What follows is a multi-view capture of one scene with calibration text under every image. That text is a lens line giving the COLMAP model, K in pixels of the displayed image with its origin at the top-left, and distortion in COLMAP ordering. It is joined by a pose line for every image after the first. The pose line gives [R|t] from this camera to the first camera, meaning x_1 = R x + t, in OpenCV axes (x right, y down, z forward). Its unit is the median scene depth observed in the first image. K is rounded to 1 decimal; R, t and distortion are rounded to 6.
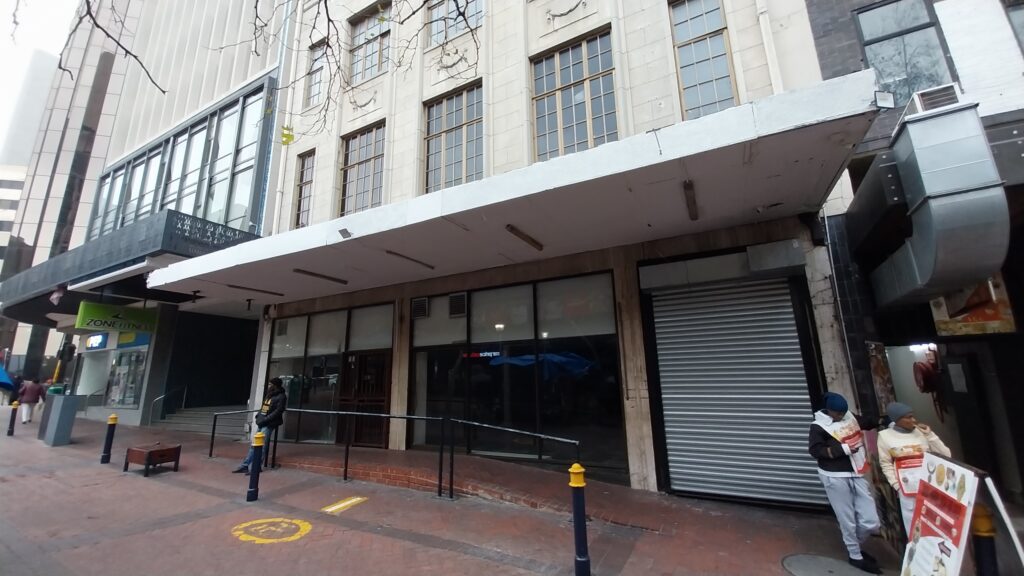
lens RADIAL K [[408.4, 0, 514.3], [0, 408.4, 285.0], [0, 0, 1]] dist [0.033550, -0.018200]
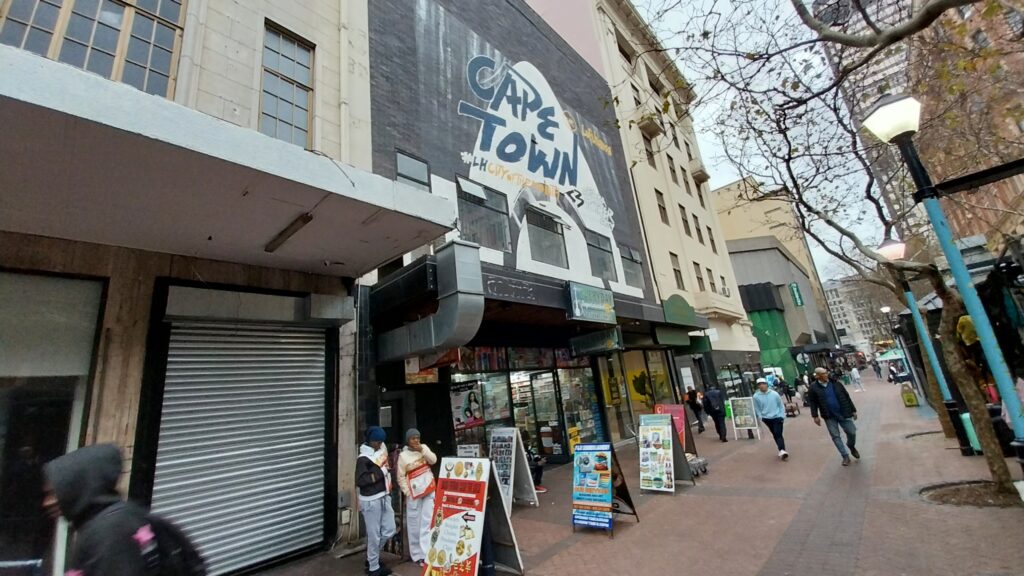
lens RADIAL K [[408.4, 0, 514.3], [0, 408.4, 285.0], [0, 0, 1]] dist [0.033550, -0.018200]
pose [[0.257542, 0.254770, 0.932075, -0.287578], [-0.111070, 0.966026, -0.233361, 0.075470], [-0.959862, -0.043425, 0.277089, 0.234065]]
